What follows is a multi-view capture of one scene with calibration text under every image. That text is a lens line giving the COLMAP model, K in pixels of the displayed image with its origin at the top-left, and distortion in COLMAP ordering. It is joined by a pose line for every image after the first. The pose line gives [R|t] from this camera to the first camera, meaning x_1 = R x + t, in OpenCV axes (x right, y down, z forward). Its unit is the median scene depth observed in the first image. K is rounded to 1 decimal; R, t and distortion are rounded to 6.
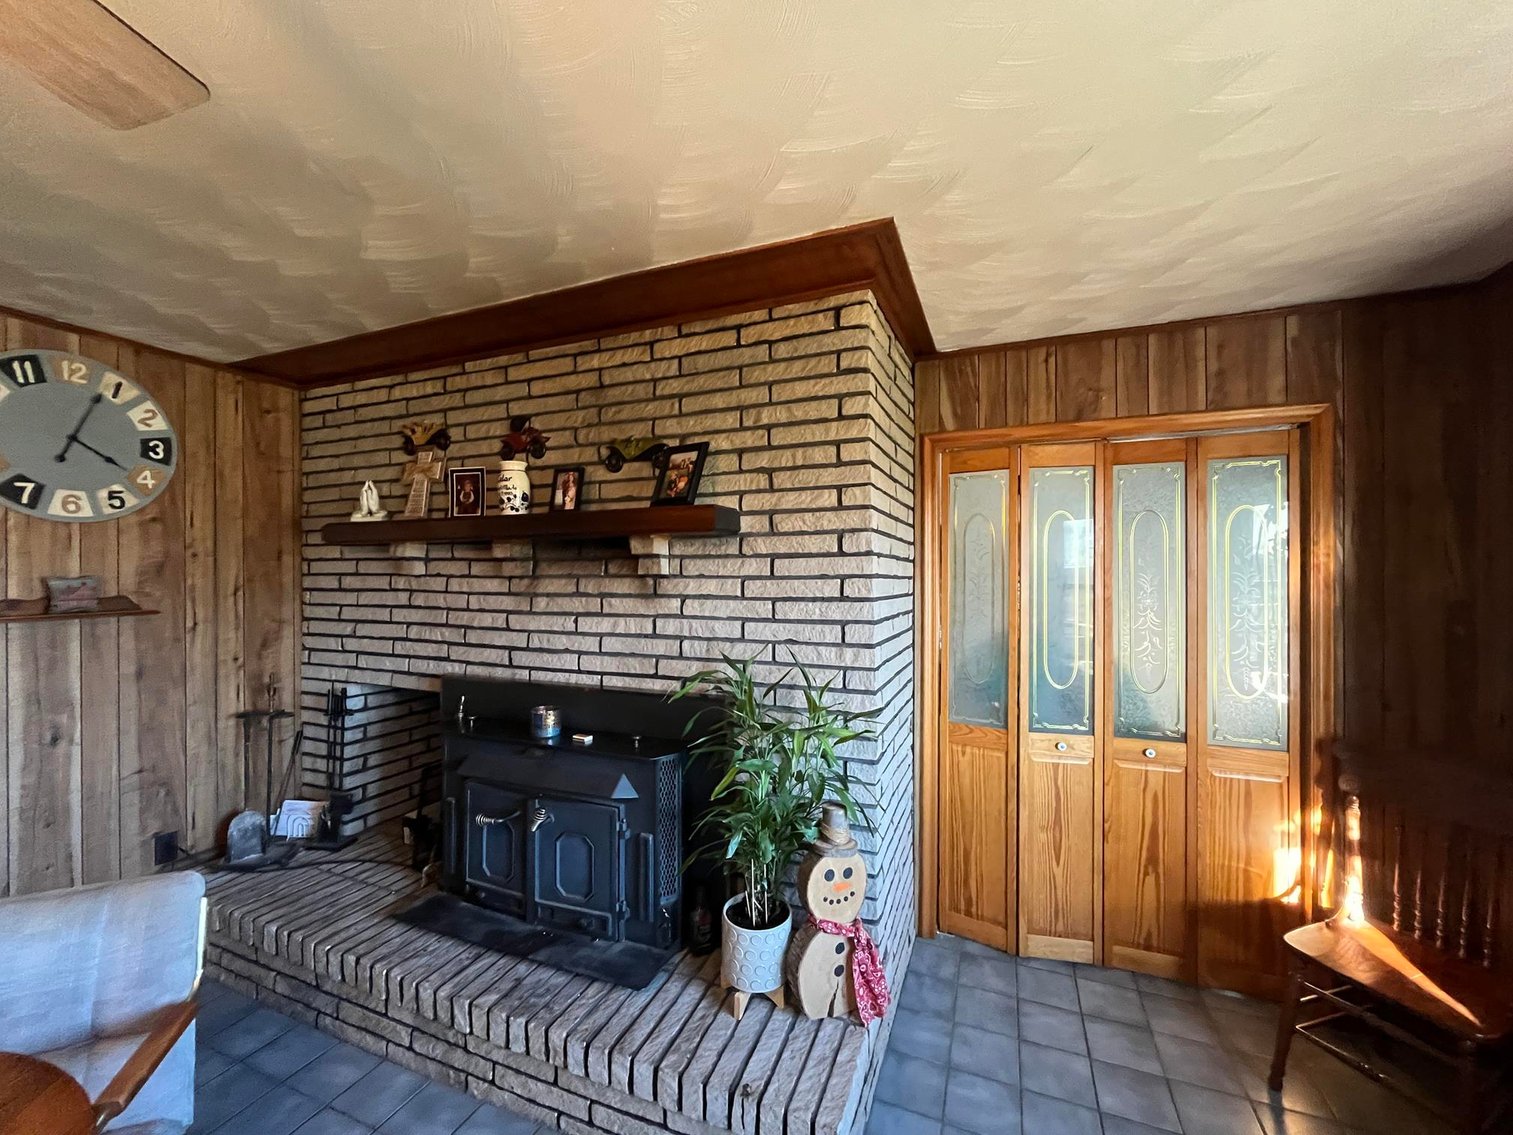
lens RADIAL K [[609.5, 0, 761.7], [0, 609.5, 569.4], [0, 0, 1]] dist [-0.003463, -0.000094]
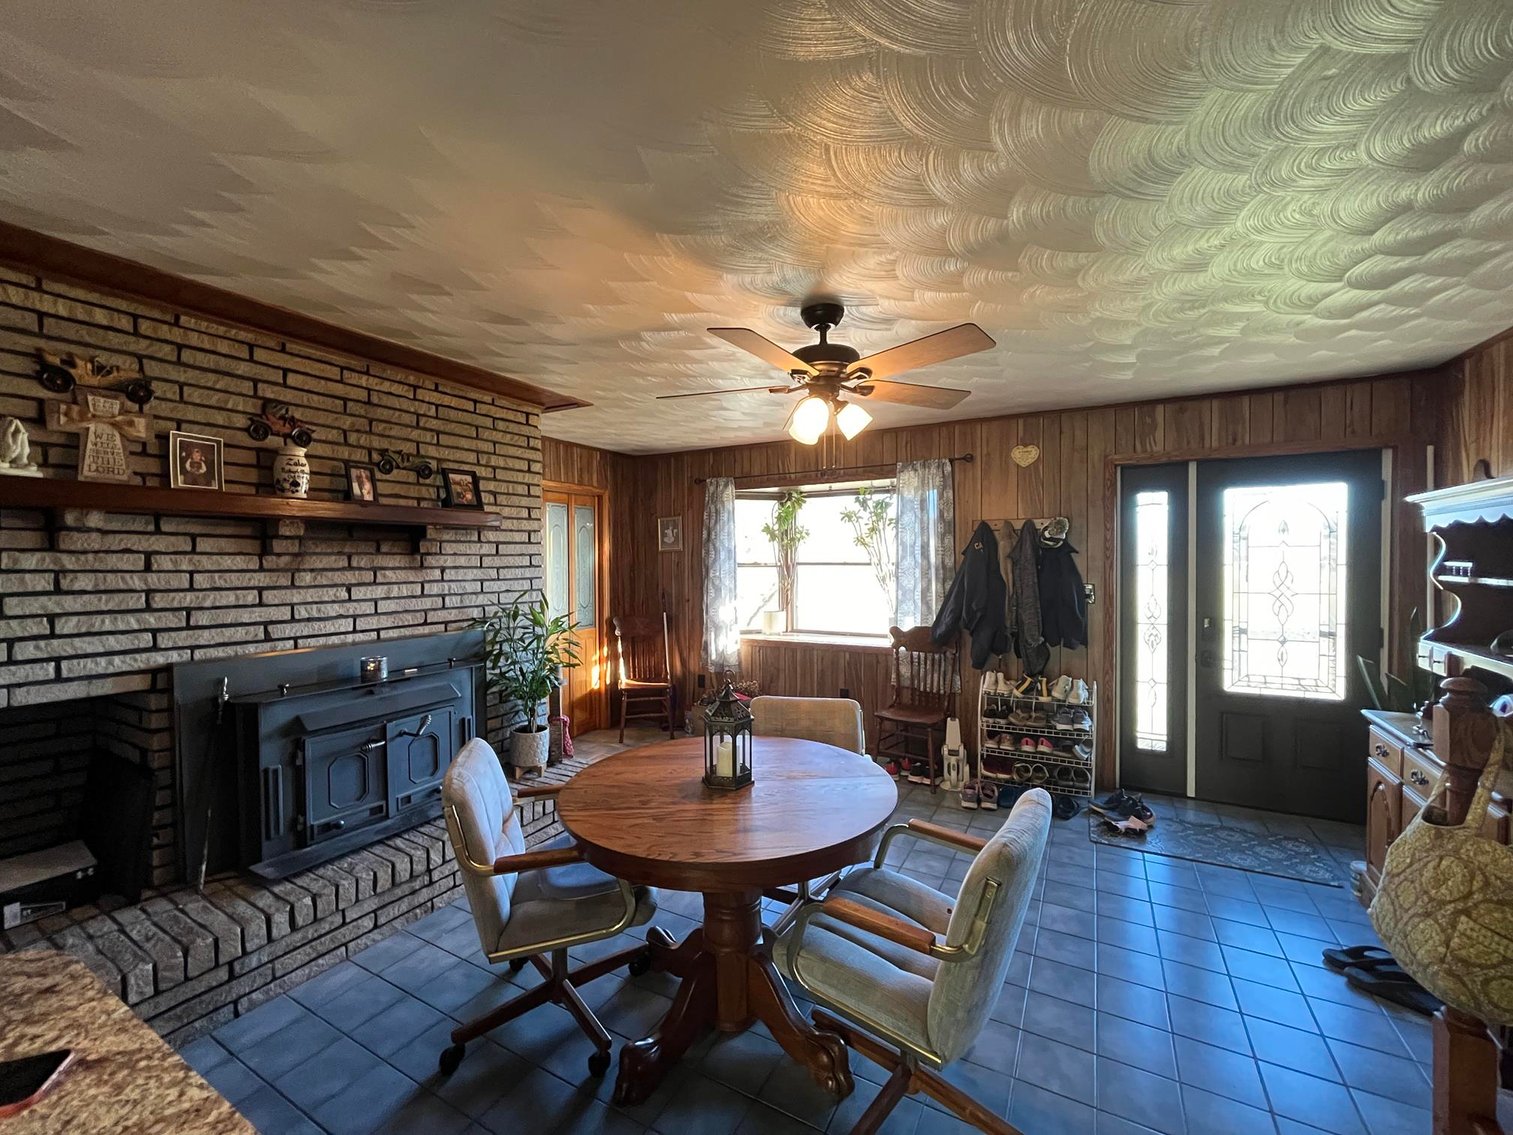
lens RADIAL K [[609.5, 0, 752.1], [0, 609.5, 571.5], [0, 0, 1]] dist [-0.003463, -0.000094]
pose [[0.122613, -0.018870, 0.992275, -1.419586], [0.000104, 0.999819, 0.019000, 0.023975], [-0.992455, -0.002226, 0.122593, 0.059701]]
